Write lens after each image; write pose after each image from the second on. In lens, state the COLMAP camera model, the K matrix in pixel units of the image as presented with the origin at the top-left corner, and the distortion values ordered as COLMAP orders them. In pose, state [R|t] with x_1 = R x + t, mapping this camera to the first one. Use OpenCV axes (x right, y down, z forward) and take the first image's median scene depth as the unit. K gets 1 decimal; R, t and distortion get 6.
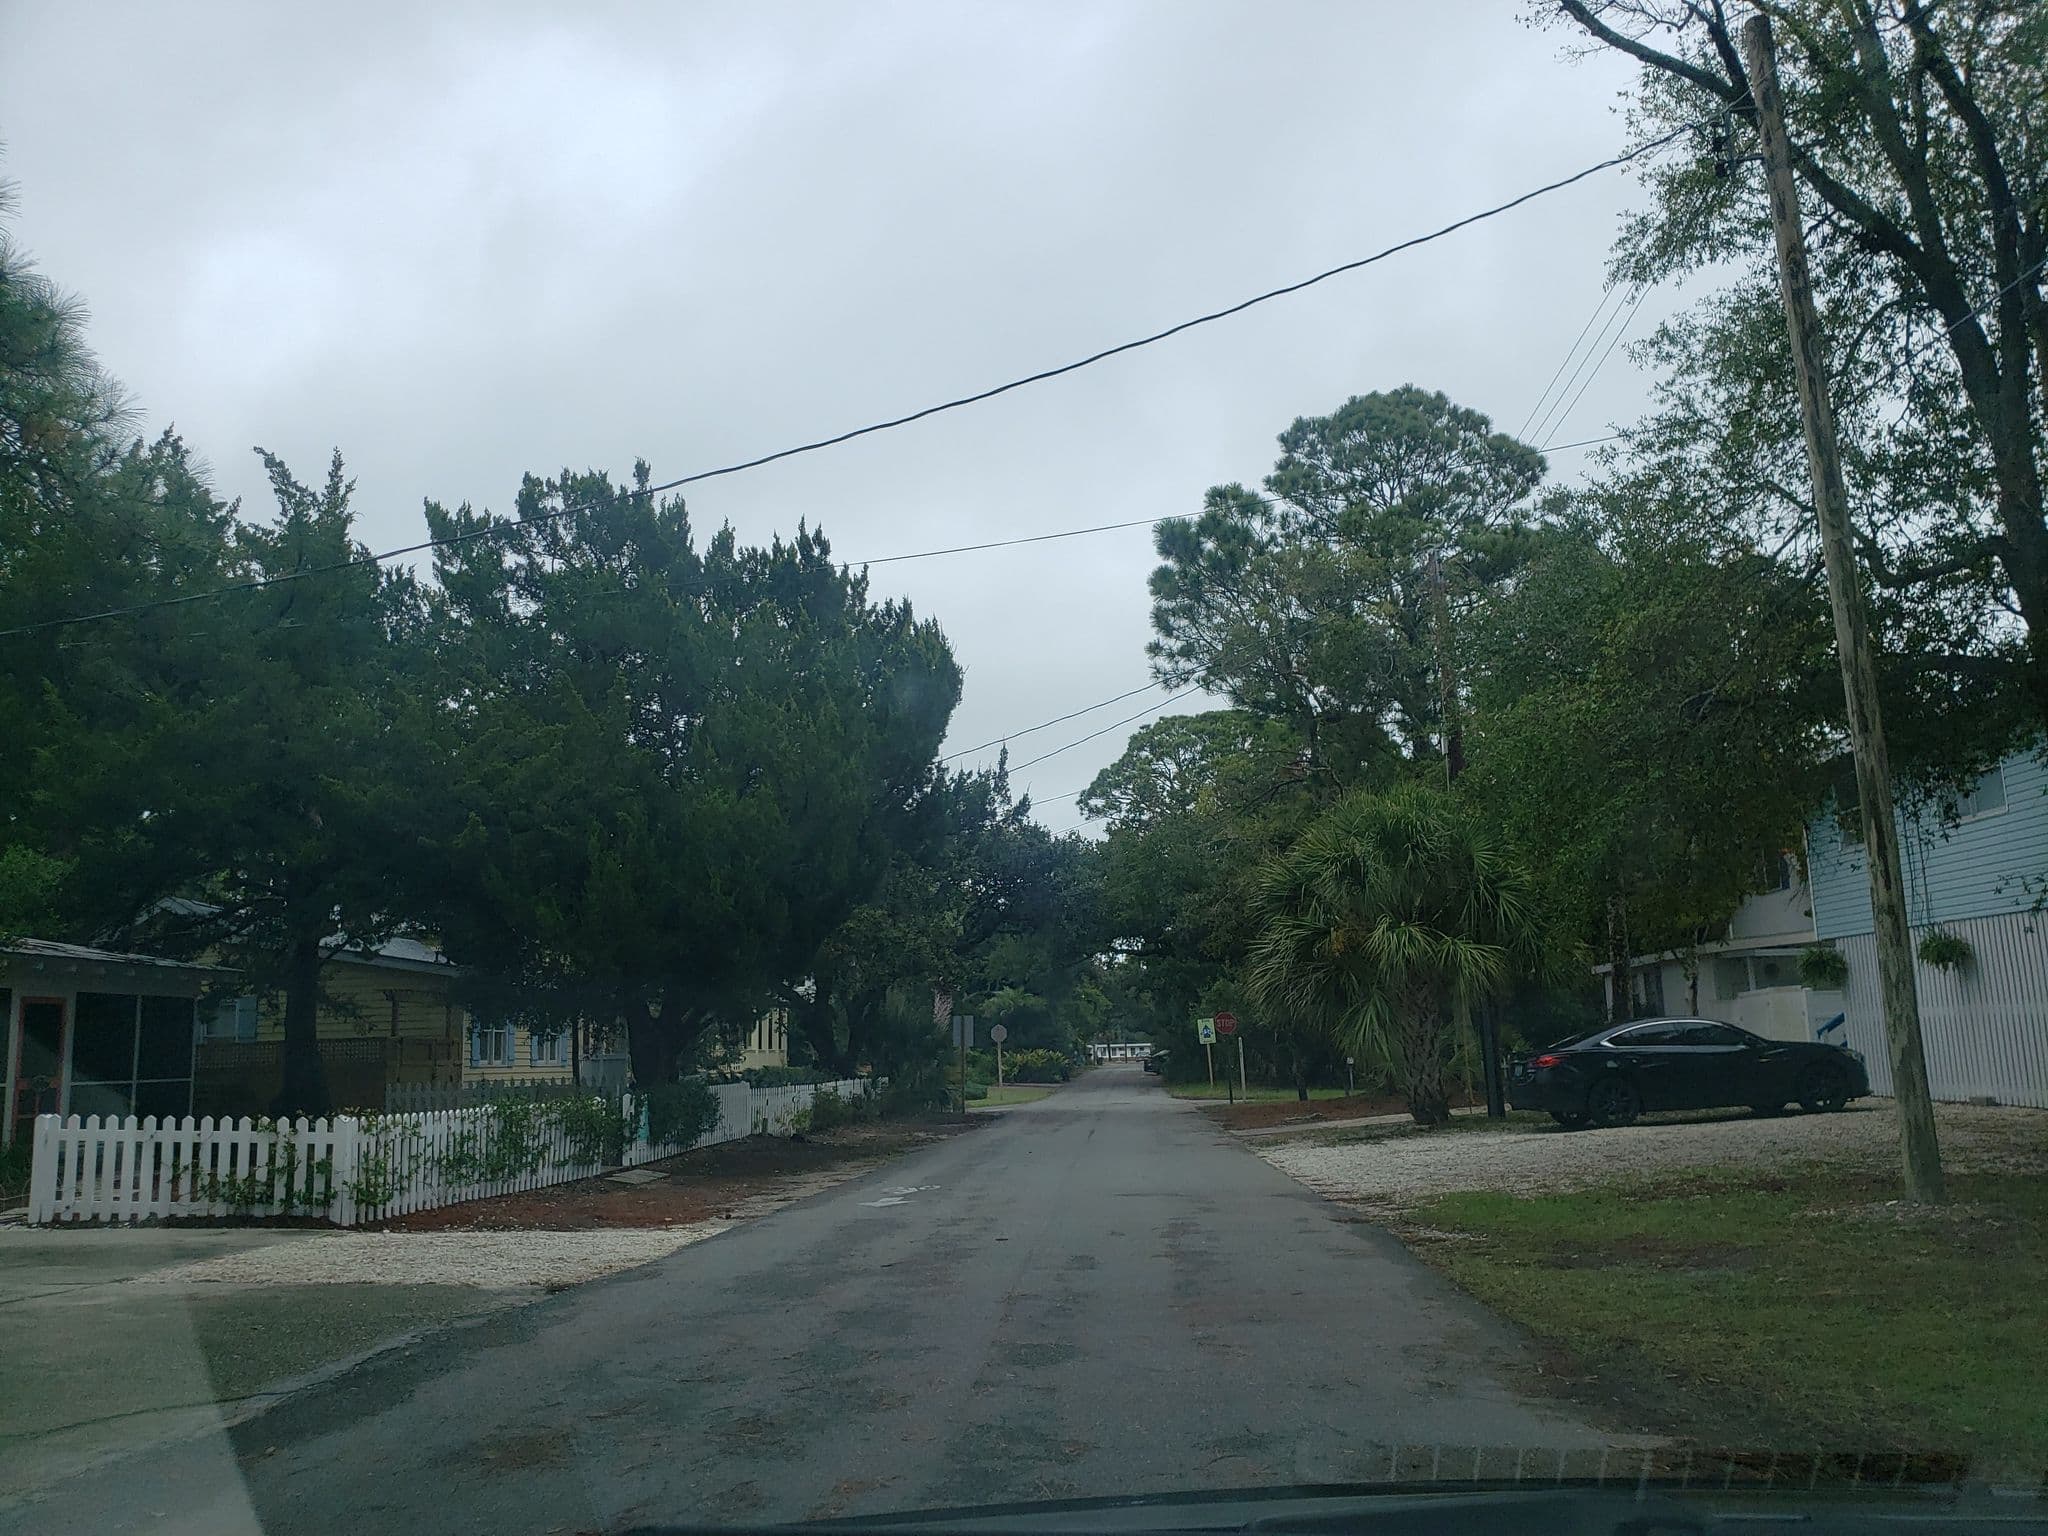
lens RADIAL K [[1591.0, 0, 1024.0], [0, 1591.0, 768.0], [0, 0, 1]] dist [-0.000761, -0.000868]
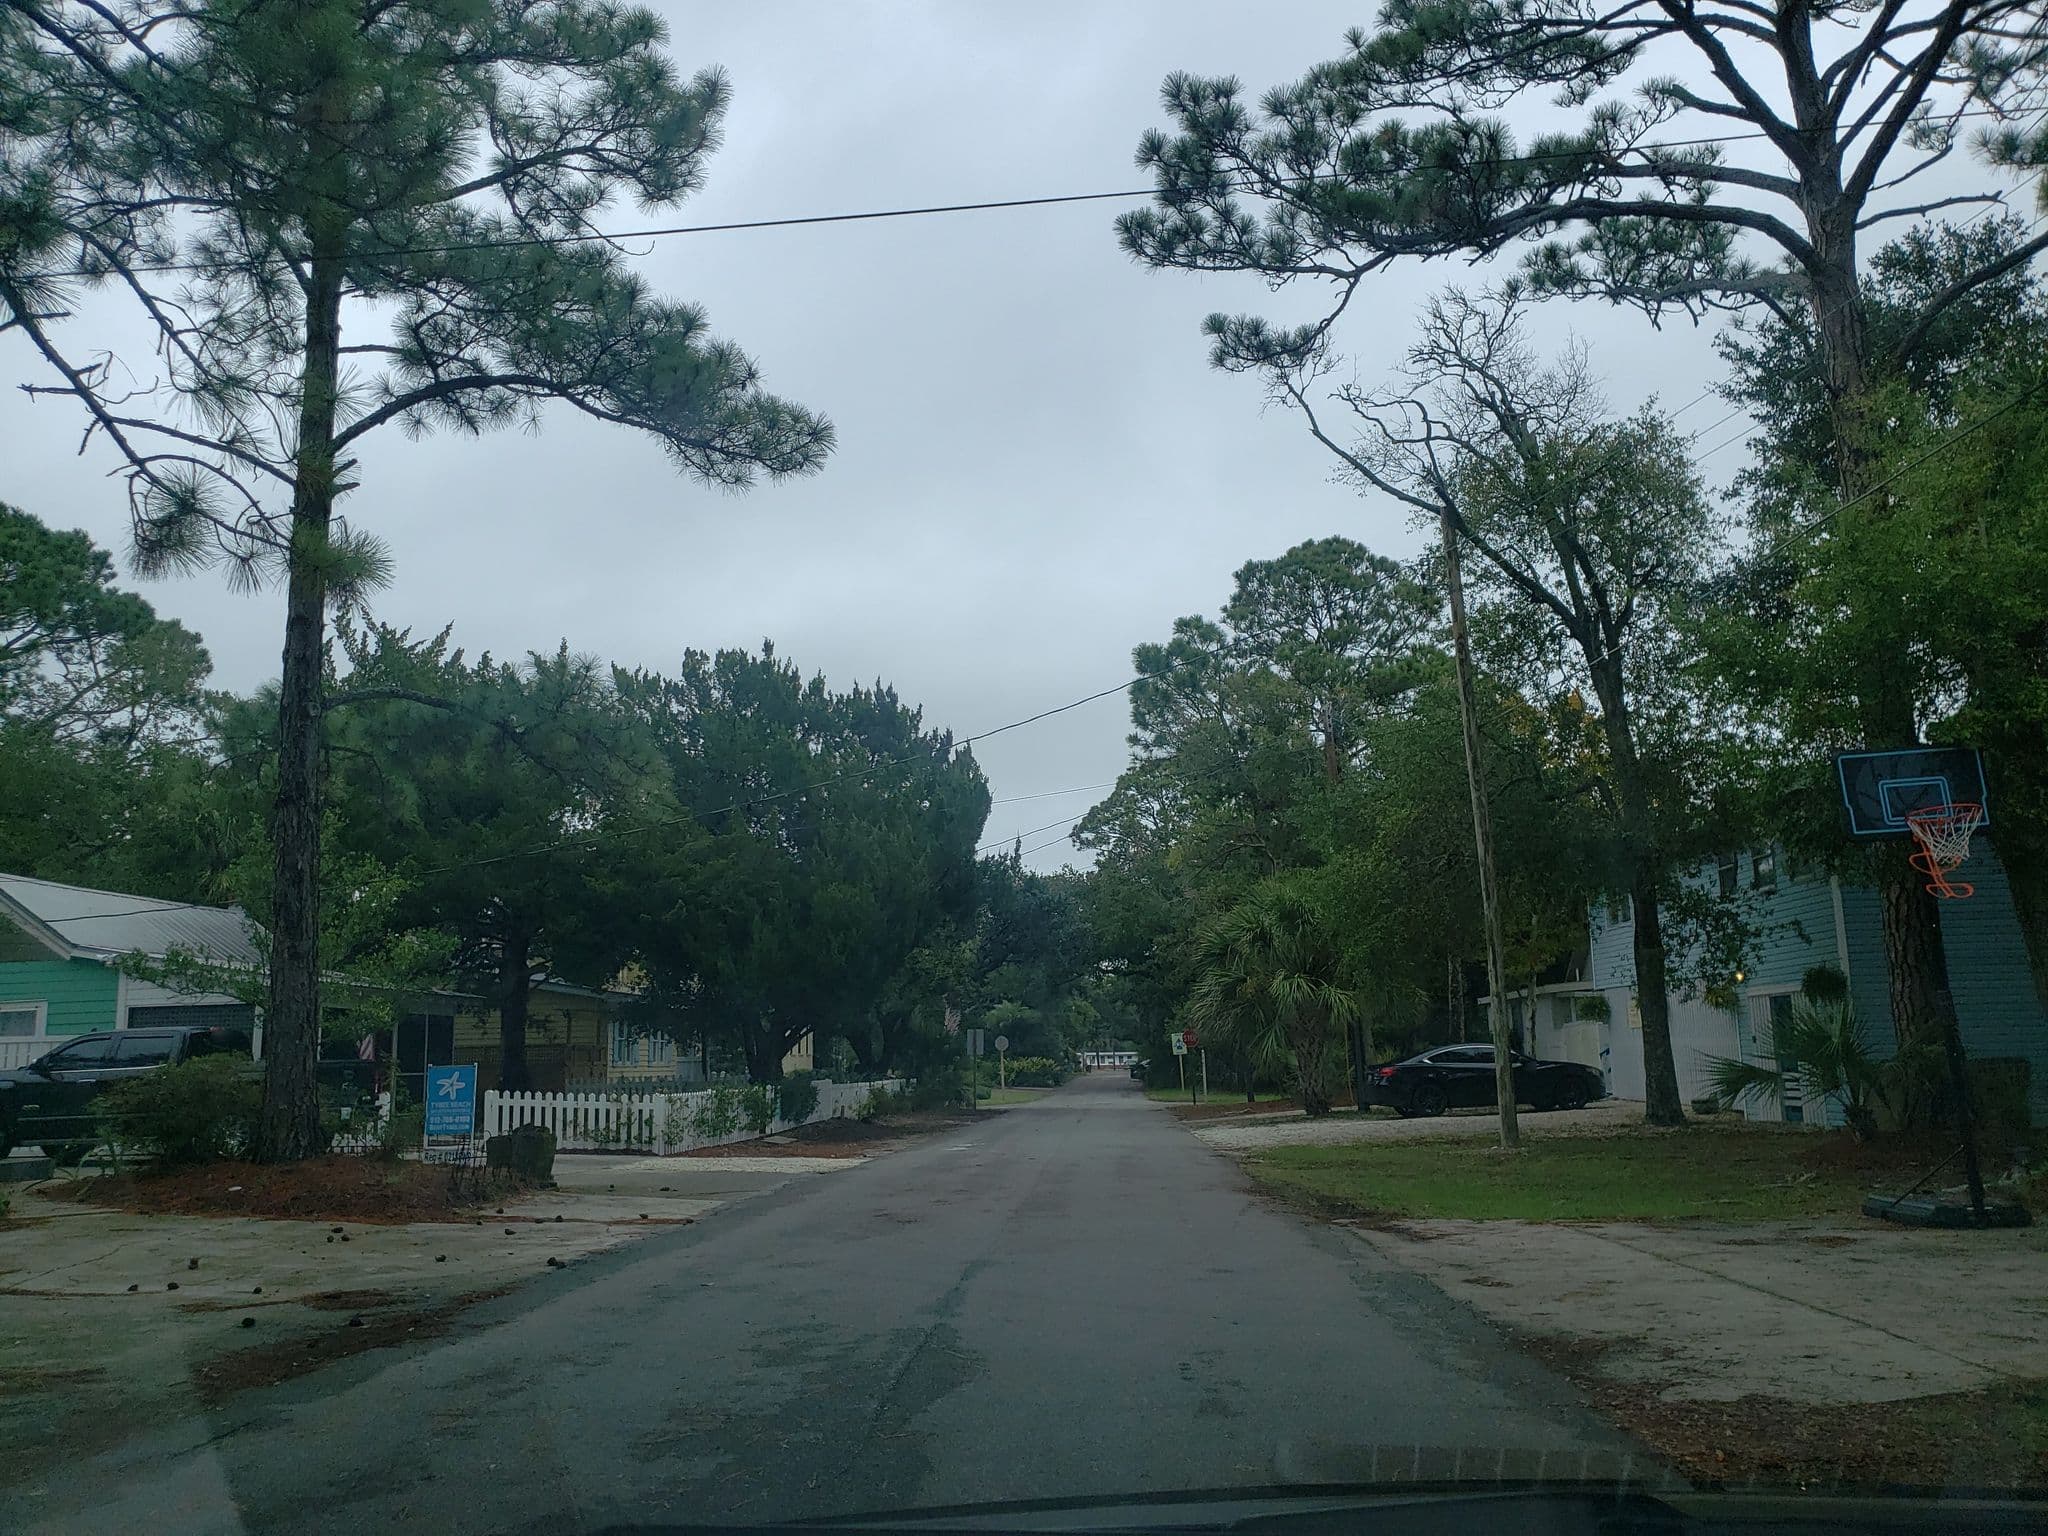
lens RADIAL K [[1493.8, 0, 1024.0], [0, 1493.8, 768.0], [0, 0, 1]] dist [0.052183, -0.000286]
pose [[0.999911, 0.013132, 0.002150, -0.008011], [-0.013097, 0.999798, -0.015269, -0.037812], [-0.002350, 0.015239, 0.999881, -0.207835]]
